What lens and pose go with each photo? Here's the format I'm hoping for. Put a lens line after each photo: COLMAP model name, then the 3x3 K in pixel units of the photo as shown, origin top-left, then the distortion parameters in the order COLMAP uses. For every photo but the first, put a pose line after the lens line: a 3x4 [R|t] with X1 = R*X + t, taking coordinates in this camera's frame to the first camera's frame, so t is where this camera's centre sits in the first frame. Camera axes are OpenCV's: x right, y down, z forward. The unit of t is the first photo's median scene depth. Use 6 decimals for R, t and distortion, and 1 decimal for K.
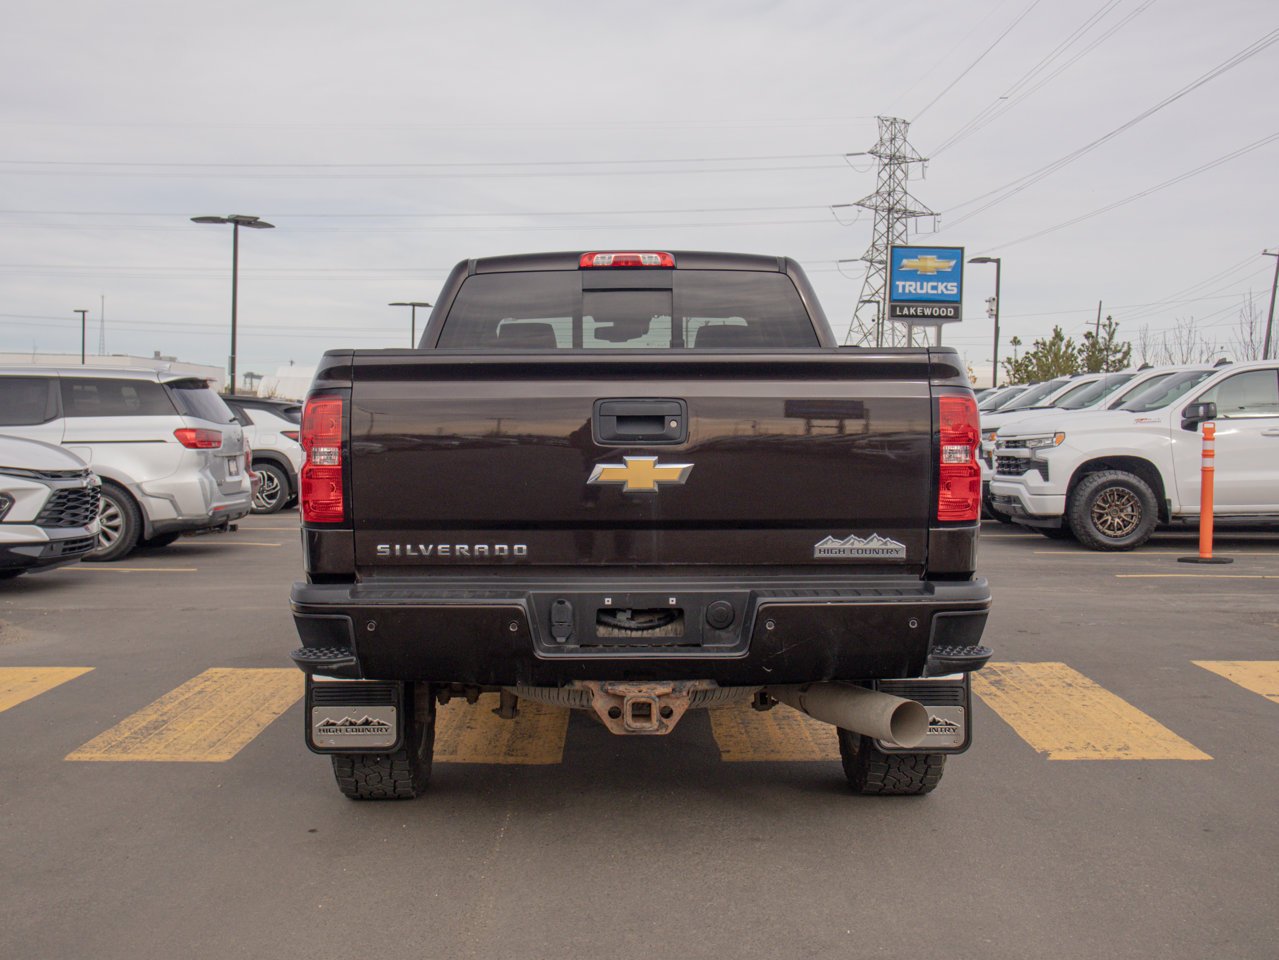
lens RADIAL K [[1596.8, 0, 693.0], [0, 1596.8, 476.8], [0, 0, 1]] dist [0.018515, 0.015390]
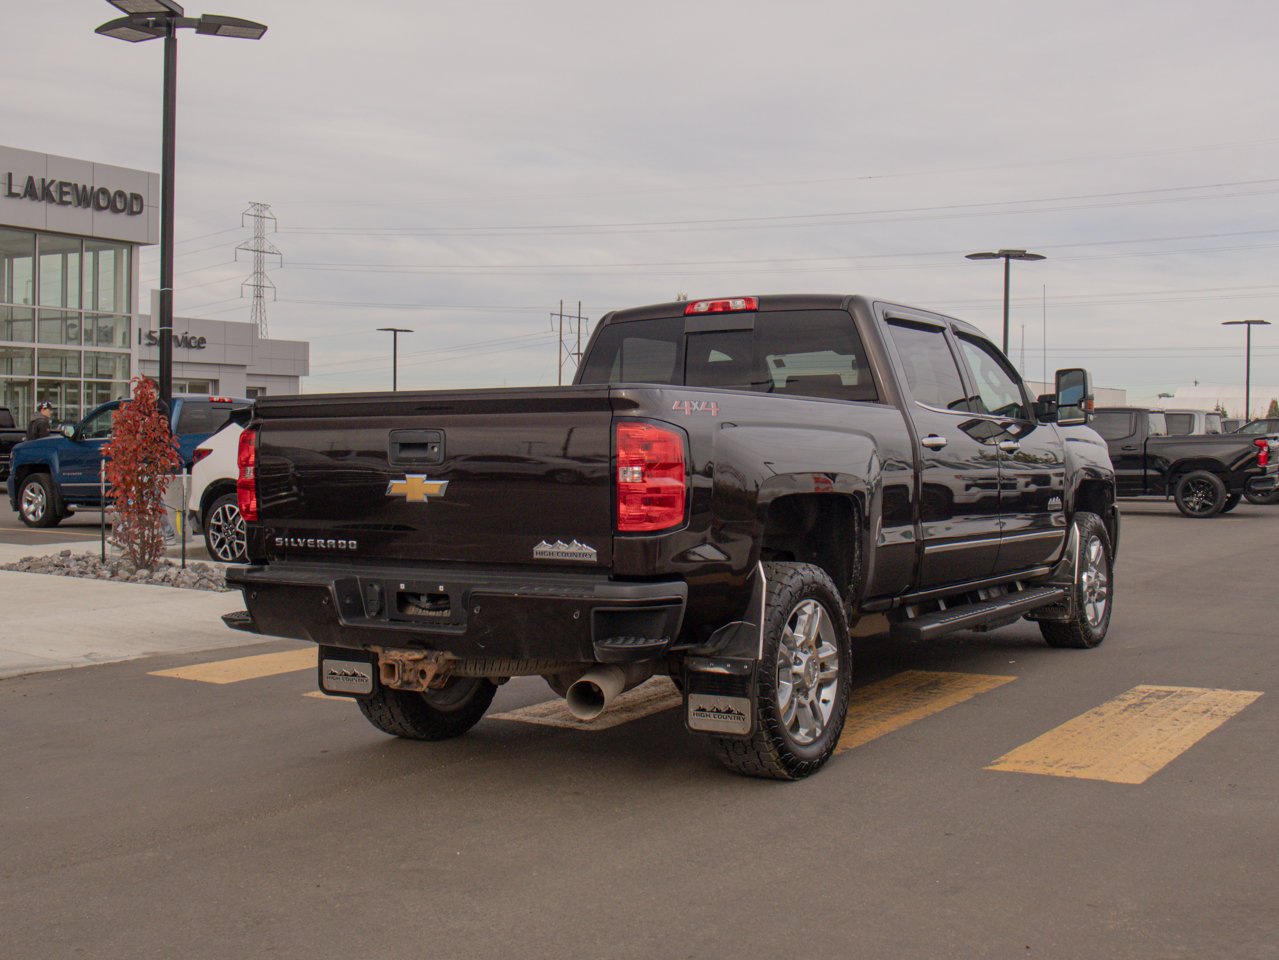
lens RADIAL K [[1596.8, 0, 693.0], [0, 1596.8, 476.8], [0, 0, 1]] dist [0.018515, 0.015390]
pose [[0.841045, 0.006818, -0.540923, 0.779354], [-0.014558, 0.999844, -0.010033, -0.001280], [0.540770, 0.016313, 0.841013, 0.031747]]
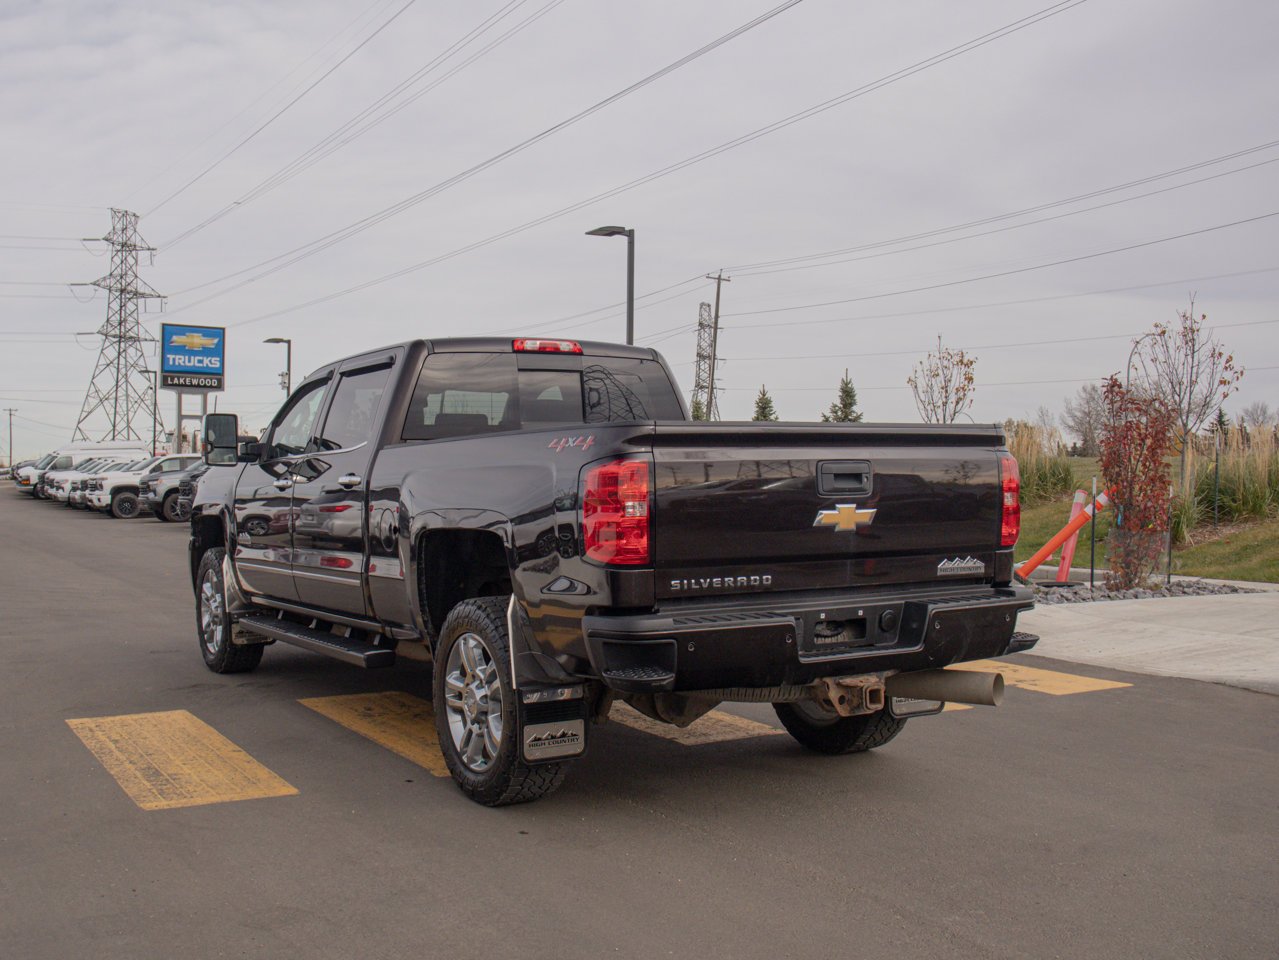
lens RADIAL K [[1330.2, 0, 666.0], [0, 1330.2, 480.6], [0, 0, 1]] dist [-0.043177, 0.006112]
pose [[0.866452, -0.009148, 0.499177, -0.648477], [0.024603, 0.999400, -0.024390, -0.008428], [-0.498654, 0.033414, 0.866157, 0.110568]]
